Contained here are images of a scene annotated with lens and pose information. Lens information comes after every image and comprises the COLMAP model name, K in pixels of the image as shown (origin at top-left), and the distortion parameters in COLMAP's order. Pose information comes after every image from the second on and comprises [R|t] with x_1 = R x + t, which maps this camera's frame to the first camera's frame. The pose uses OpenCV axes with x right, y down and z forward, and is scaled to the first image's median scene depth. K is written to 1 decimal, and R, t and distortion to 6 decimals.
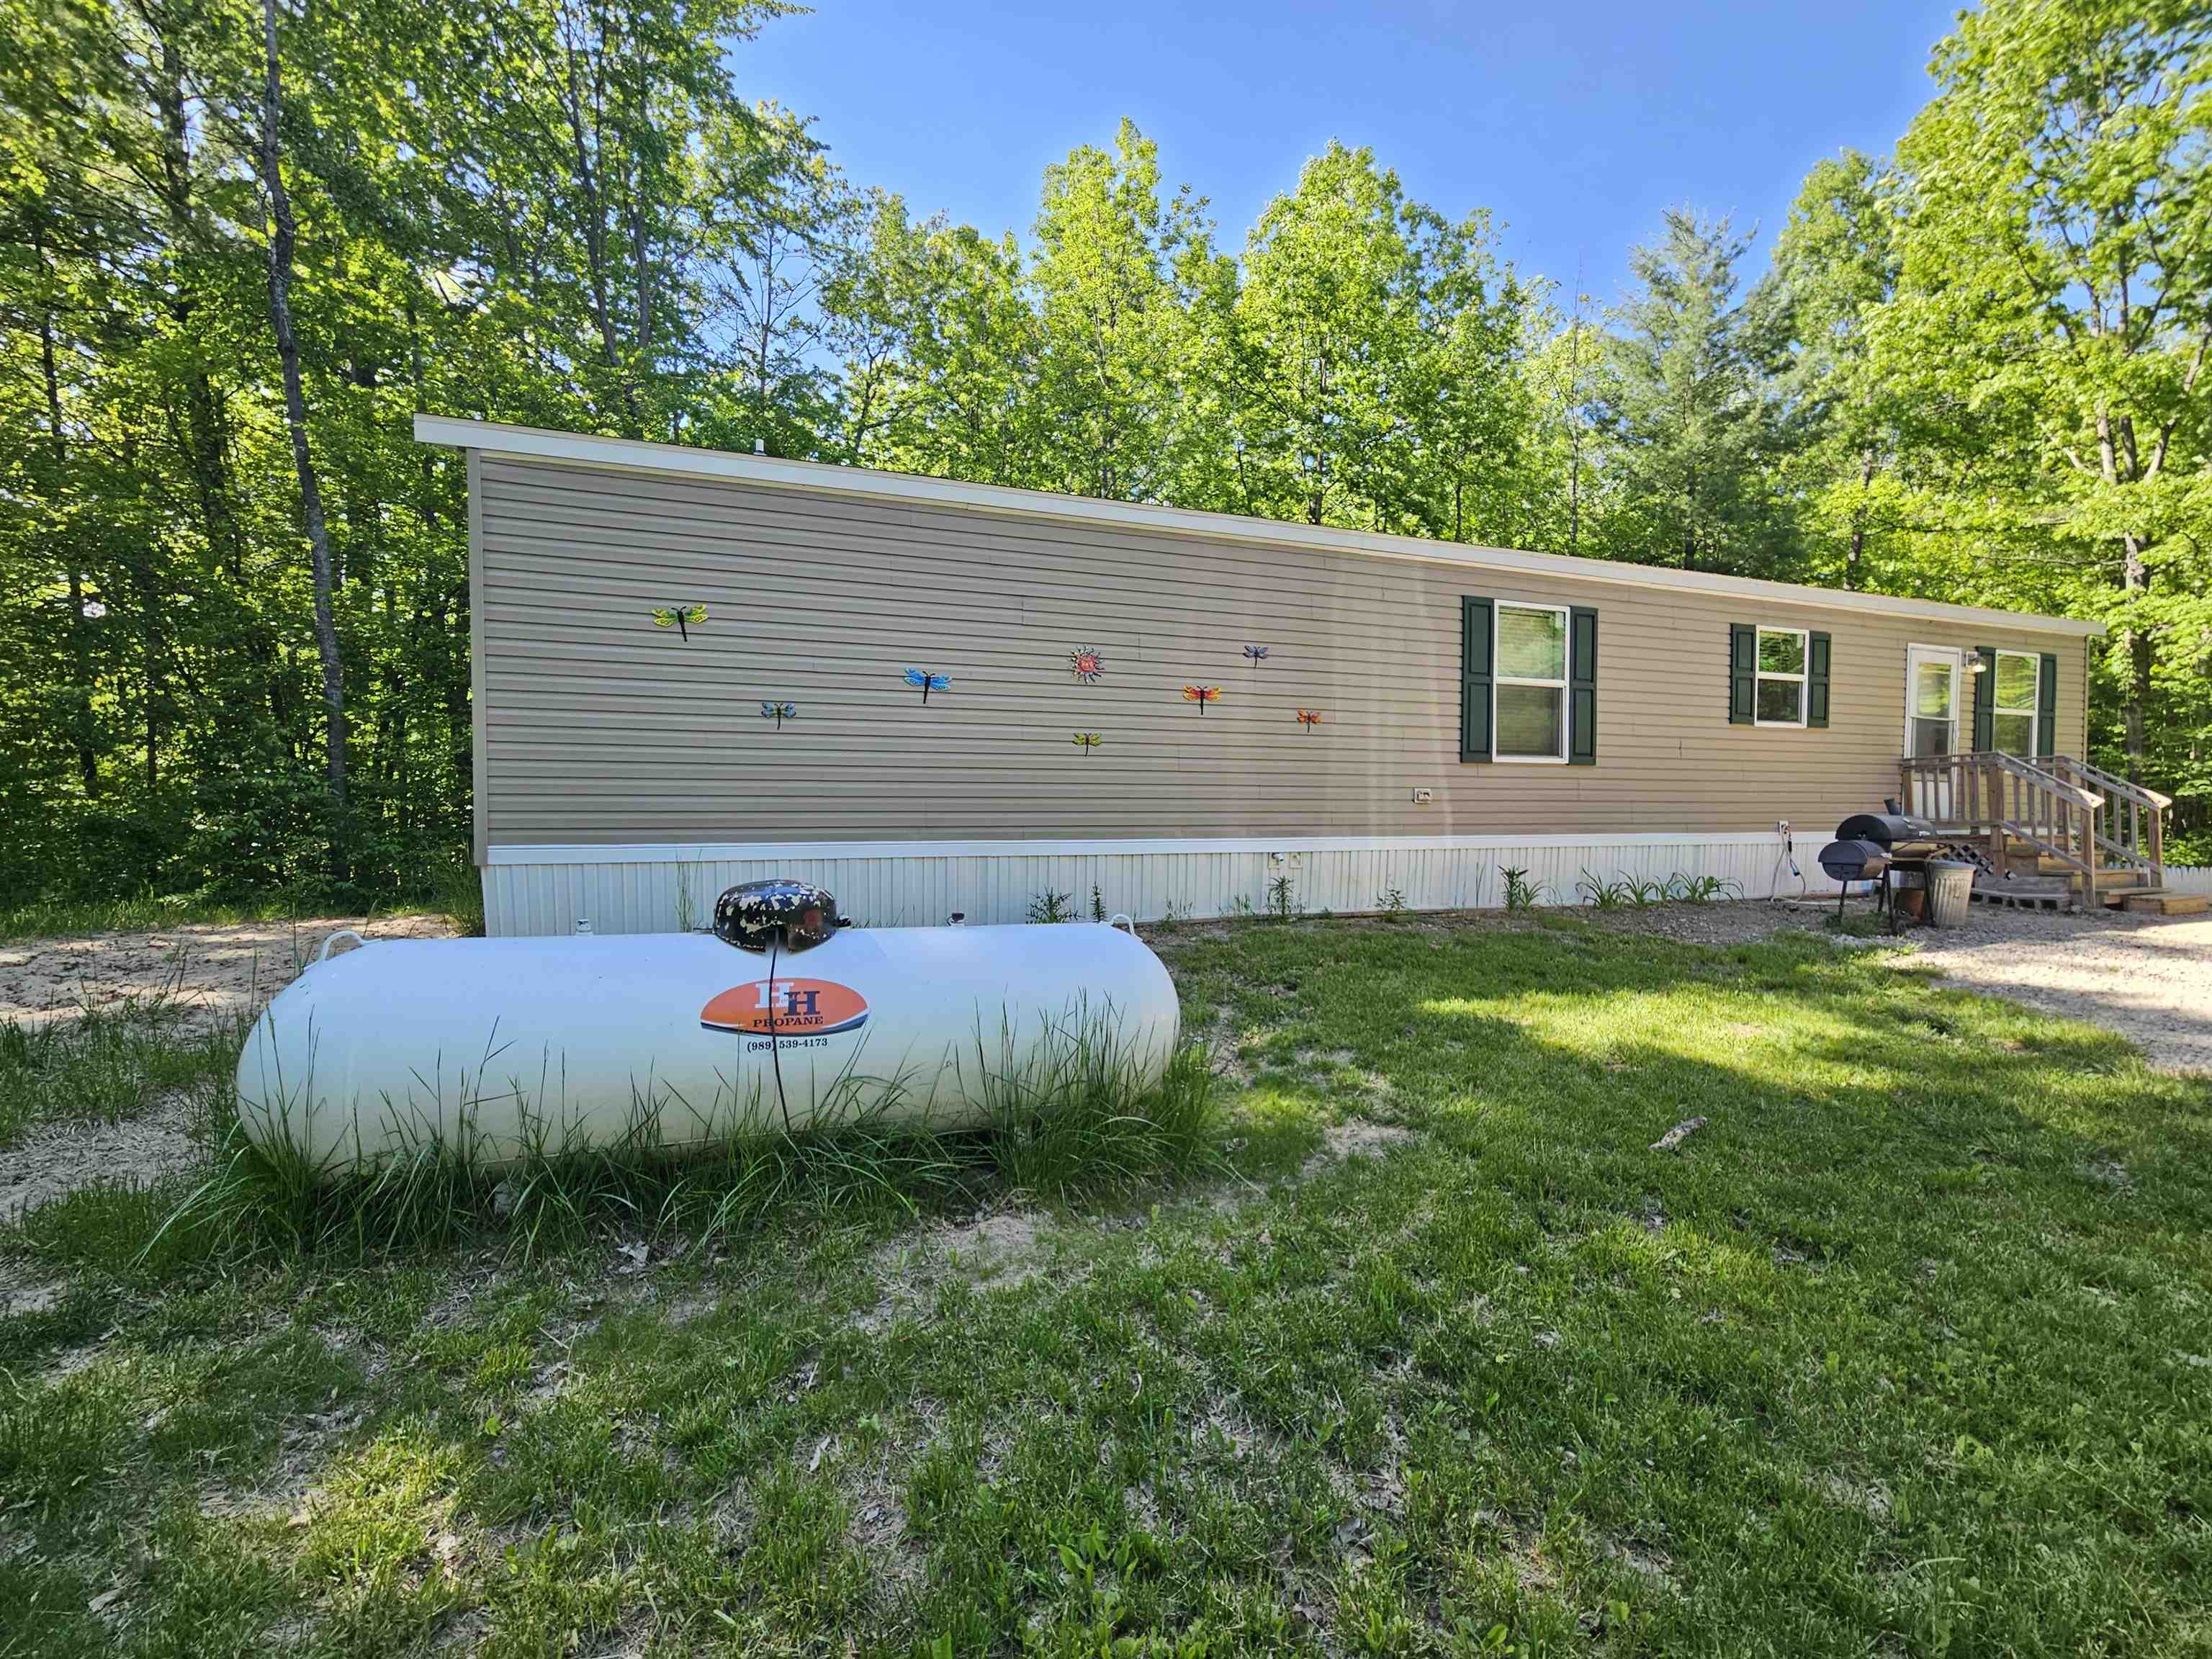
lens RADIAL K [[896.4, 0, 1103.3], [0, 896.4, 824.7], [0, 0, 1]] dist [-0.004750, 0.000108]
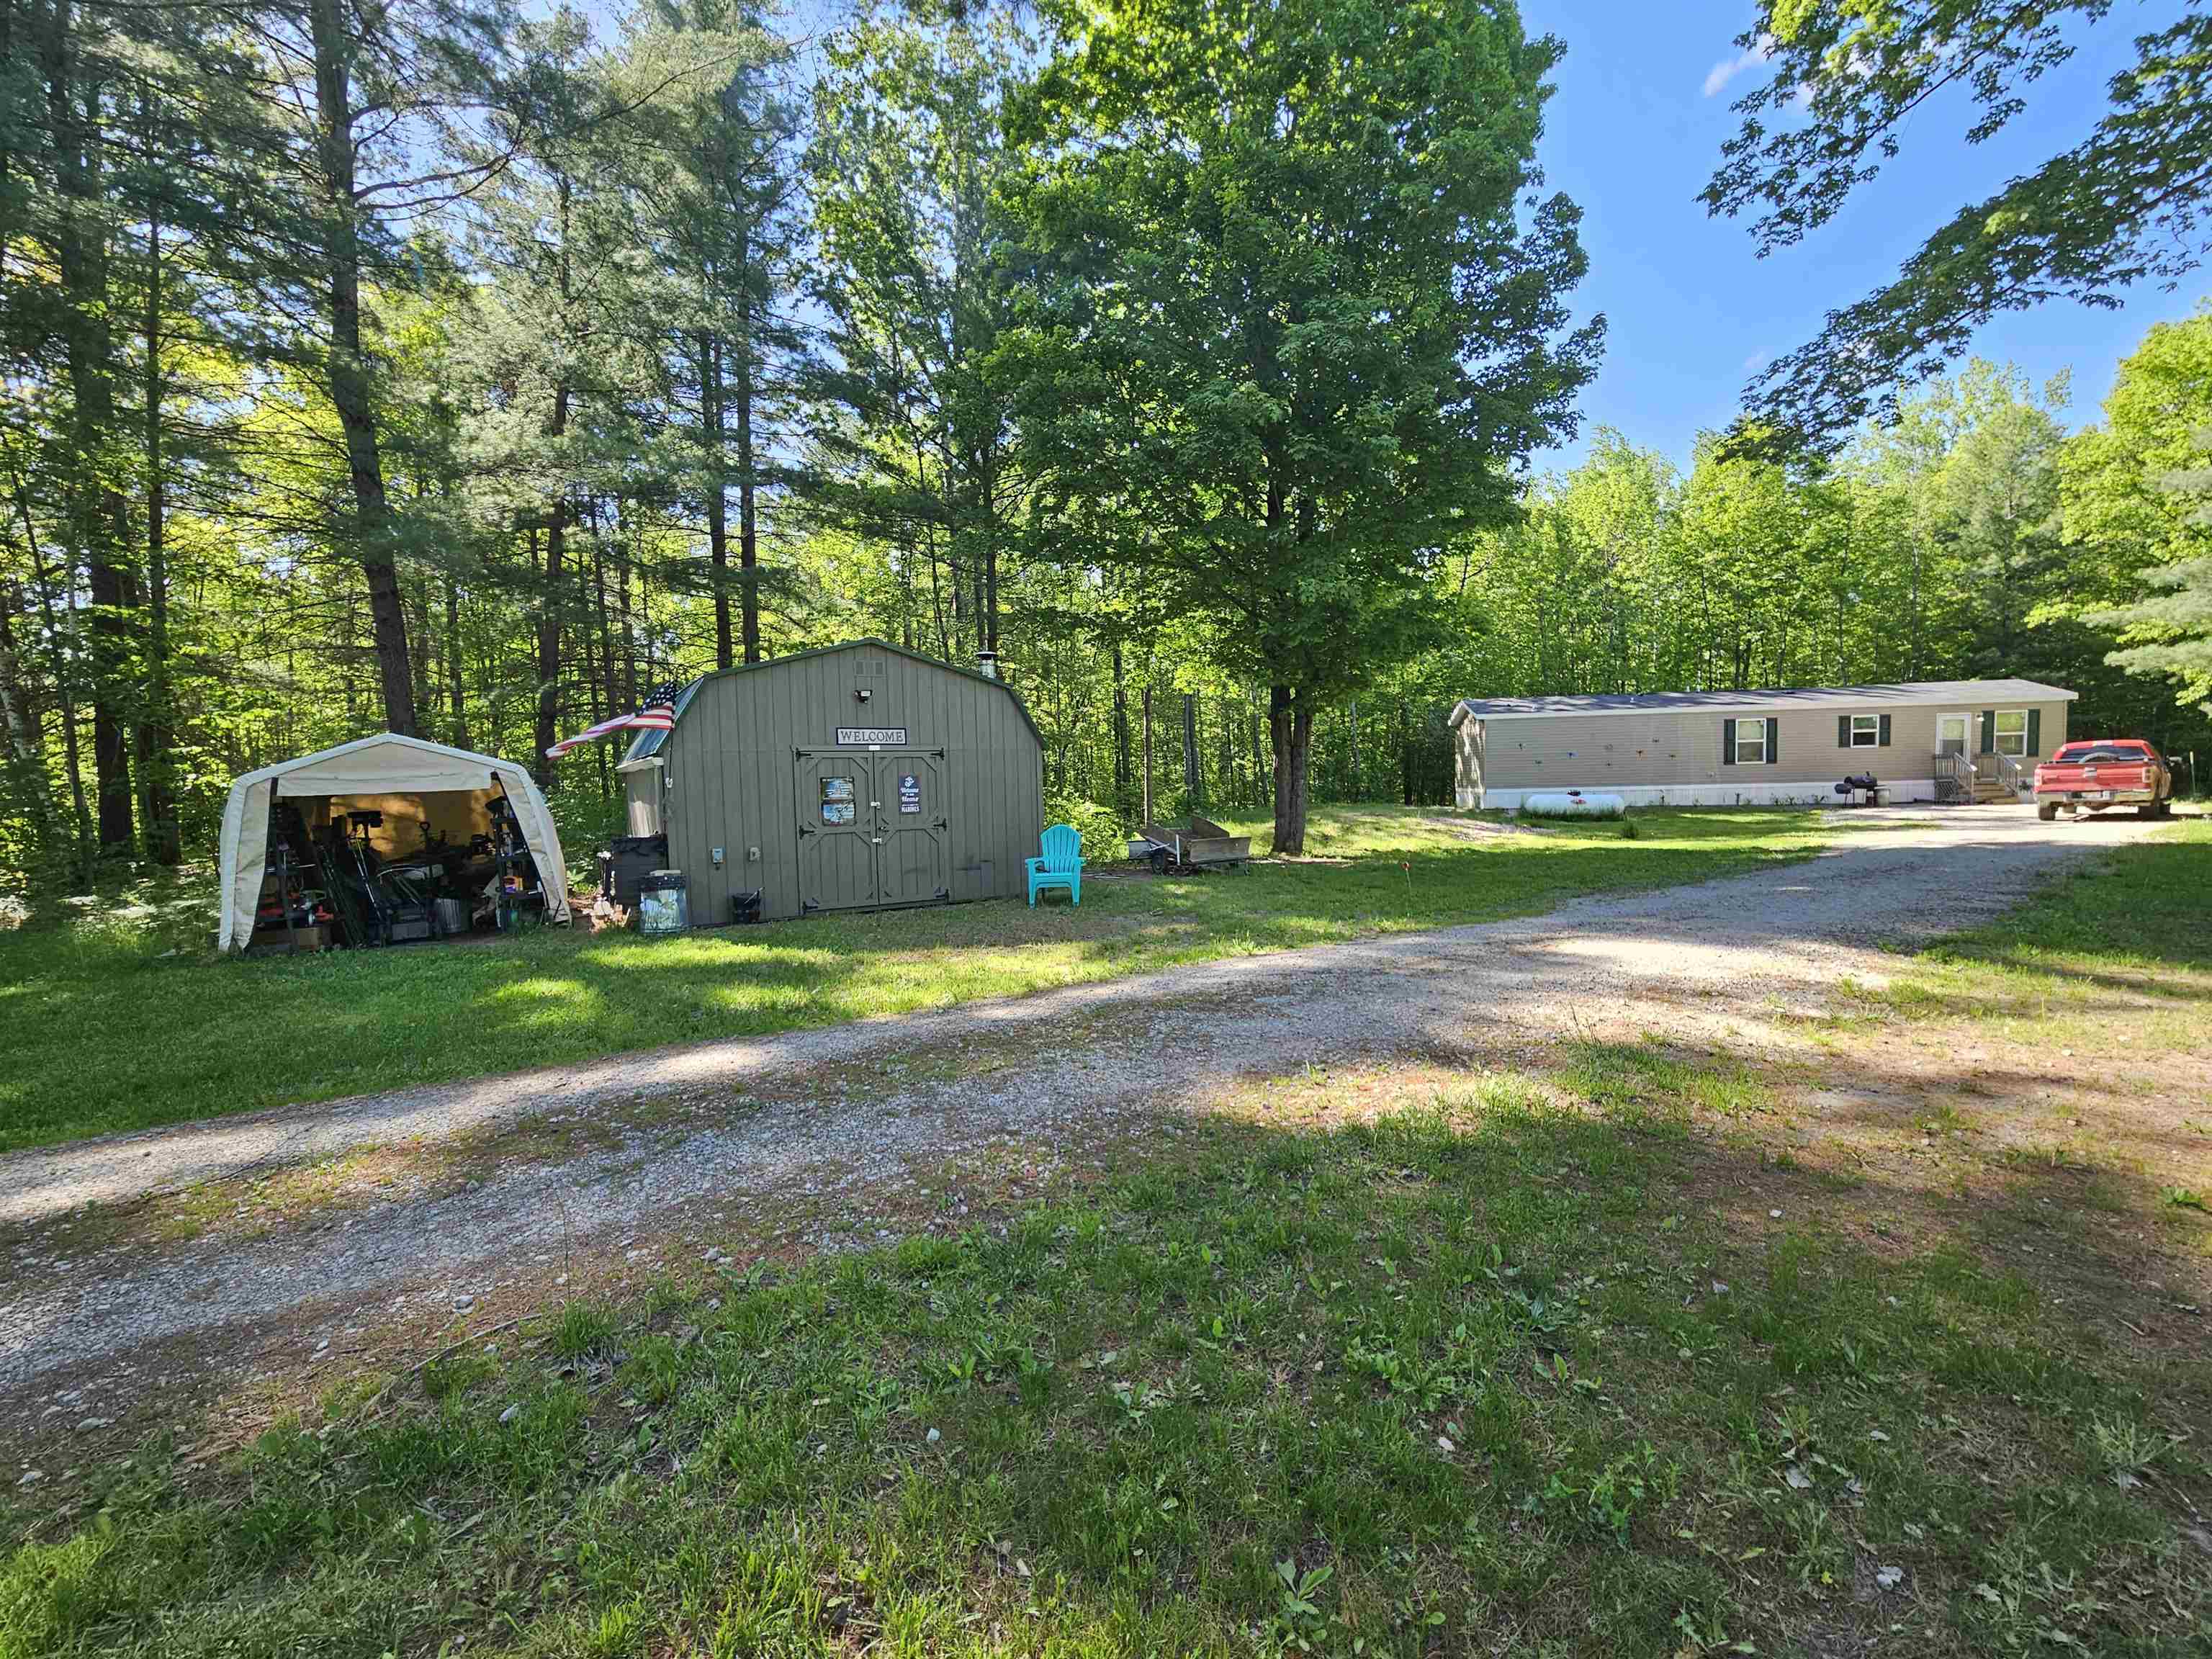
lens RADIAL K [[896.4, 0, 1102.8], [0, 896.4, 836.5], [0, 0, 1]] dist [-0.004750, 0.000108]
pose [[0.874691, 0.003360, -0.484669, -0.047554], [0.017522, 0.999103, 0.038549, 0.036769], [0.484364, -0.042211, 0.873848, -3.281468]]
